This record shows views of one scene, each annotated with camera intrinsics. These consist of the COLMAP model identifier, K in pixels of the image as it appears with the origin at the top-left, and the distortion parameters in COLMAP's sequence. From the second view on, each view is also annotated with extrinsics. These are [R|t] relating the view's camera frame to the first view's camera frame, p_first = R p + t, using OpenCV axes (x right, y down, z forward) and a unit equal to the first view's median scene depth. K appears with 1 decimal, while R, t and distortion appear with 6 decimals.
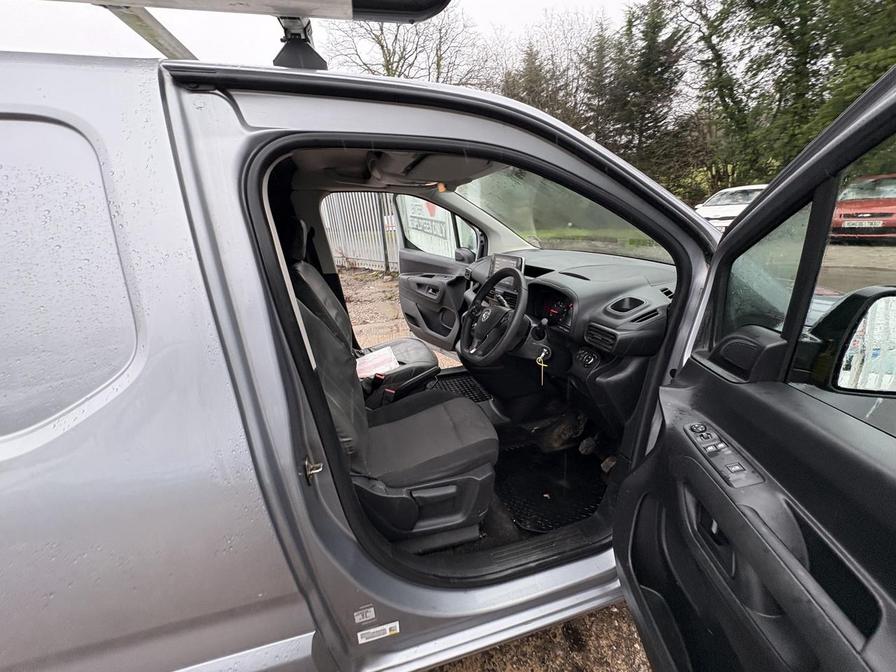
lens RADIAL K [[357.4, 0, 435.3], [0, 357.4, 330.8], [0, 0, 1]] dist [0.001505, -0.000003]
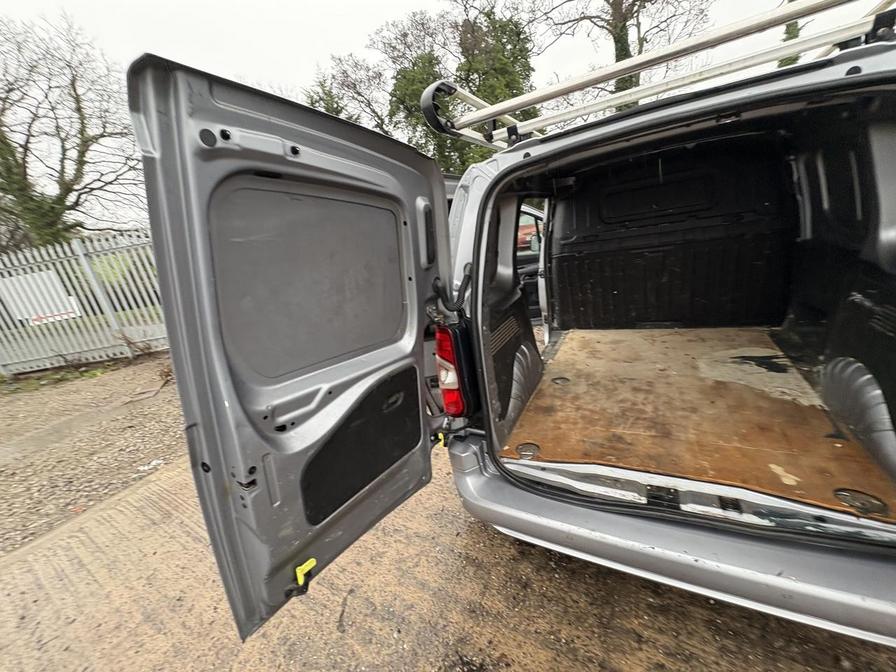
lens RADIAL K [[357.4, 0, 446.9], [0, 357.4, 334.2], [0, 0, 1]] dist [0.001505, -0.000003]
pose [[0.664742, -0.264779, 0.698577, -0.189431], [0.356815, 0.934062, 0.014501, -0.006640], [-0.656354, 0.239624, 0.715388, 0.041591]]
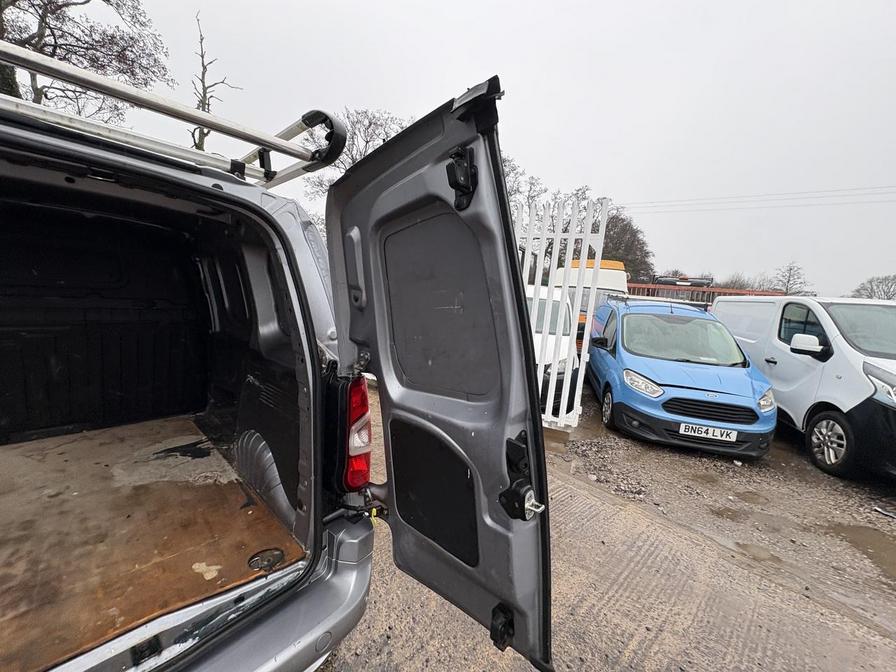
lens RADIAL K [[357.4, 0, 449.1], [0, 357.4, 332.8], [0, 0, 1]] dist [0.001505, -0.000003]
pose [[-0.551905, -0.067636, 0.831160, -0.180395], [0.233076, 0.944472, 0.231623, -0.002395], [-0.800673, 0.321557, -0.505494, 0.038831]]
